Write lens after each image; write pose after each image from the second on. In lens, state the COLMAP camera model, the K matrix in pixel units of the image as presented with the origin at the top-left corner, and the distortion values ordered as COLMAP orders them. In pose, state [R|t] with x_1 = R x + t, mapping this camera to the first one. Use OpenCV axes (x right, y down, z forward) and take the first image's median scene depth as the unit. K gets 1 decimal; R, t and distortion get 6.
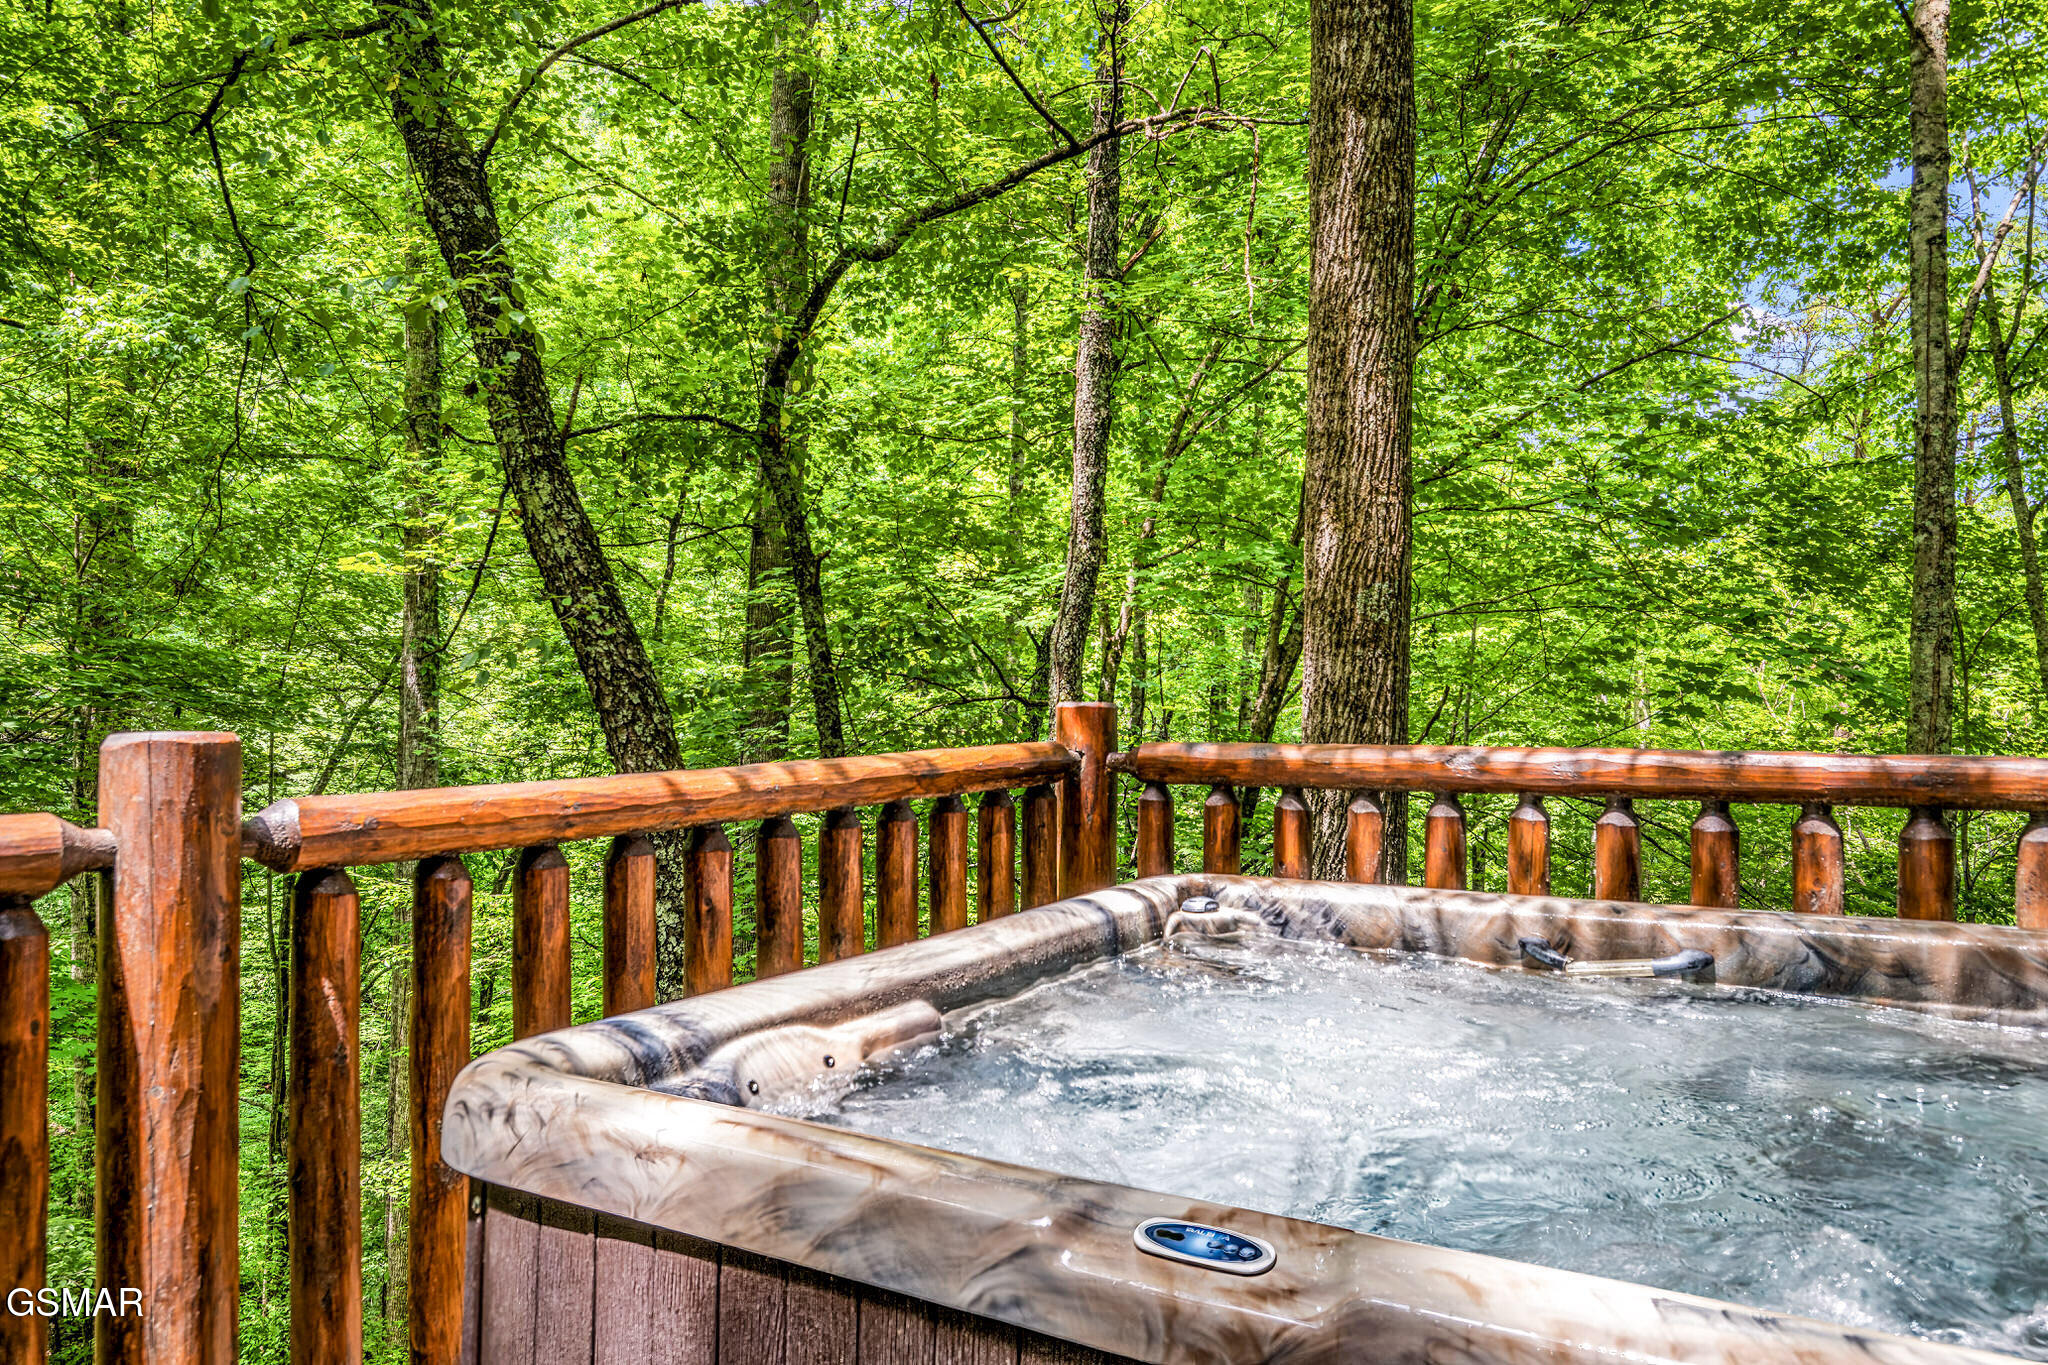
lens RADIAL K [[1438.1, 0, 1023.6], [0, 1438.1, 678.3], [0, 0, 1]] dist [-0.000726, -0.006470]
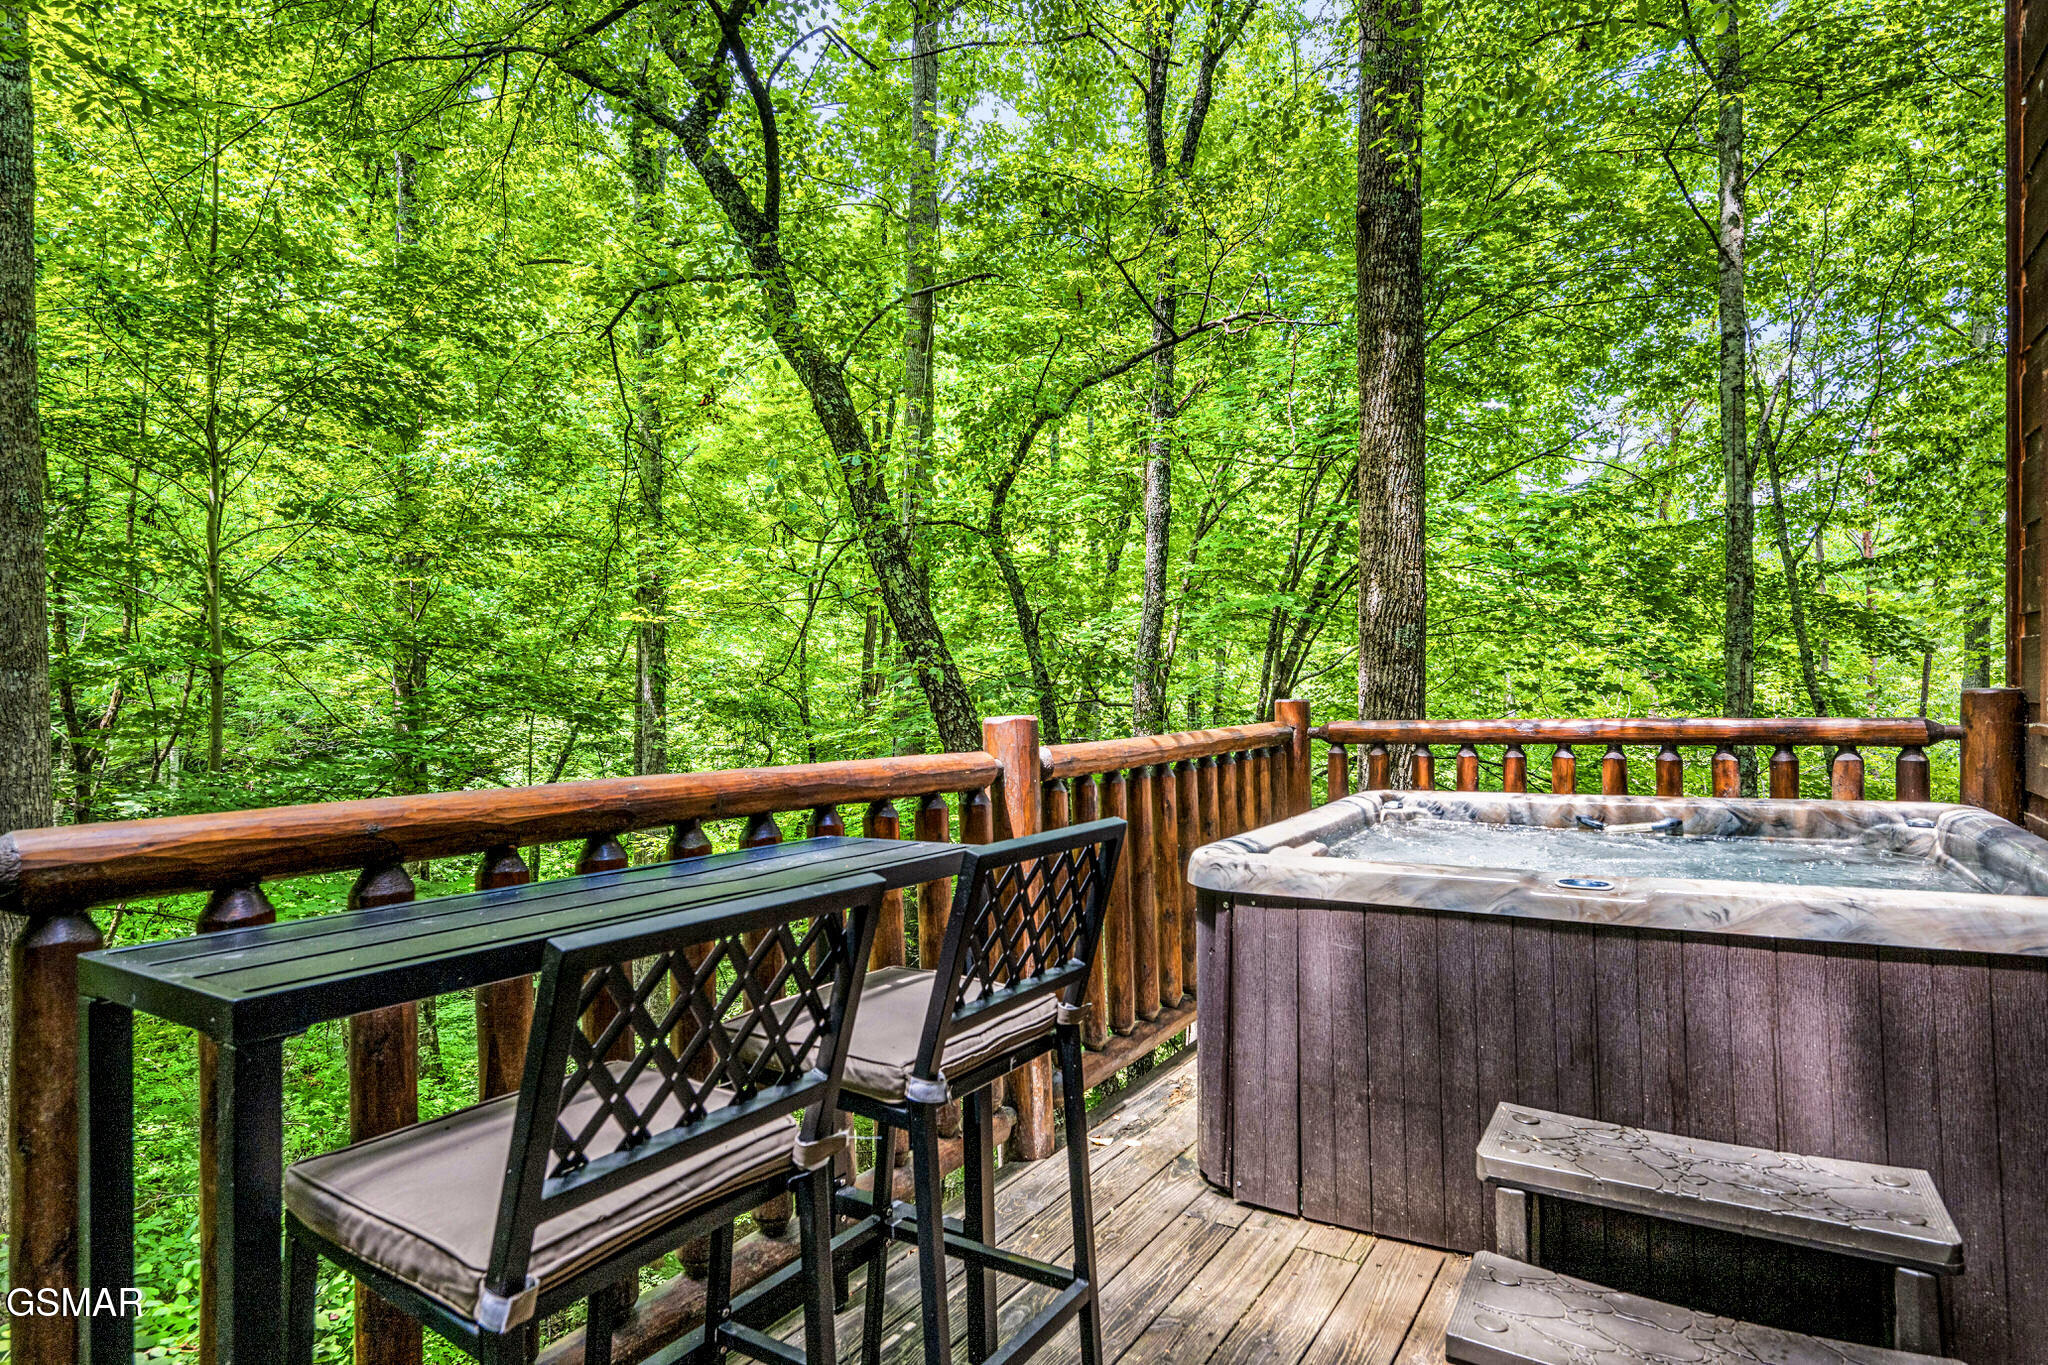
lens RADIAL K [[1092.5, 0, 1023.9], [0, 1092.5, 690.1], [0, 0, 1]] dist [-0.002690, 0.000289]
pose [[0.999856, -0.016422, 0.004374, -0.191751], [0.016413, 0.999863, 0.001992, -0.001866], [-0.004407, -0.001920, 0.999988, -0.223395]]
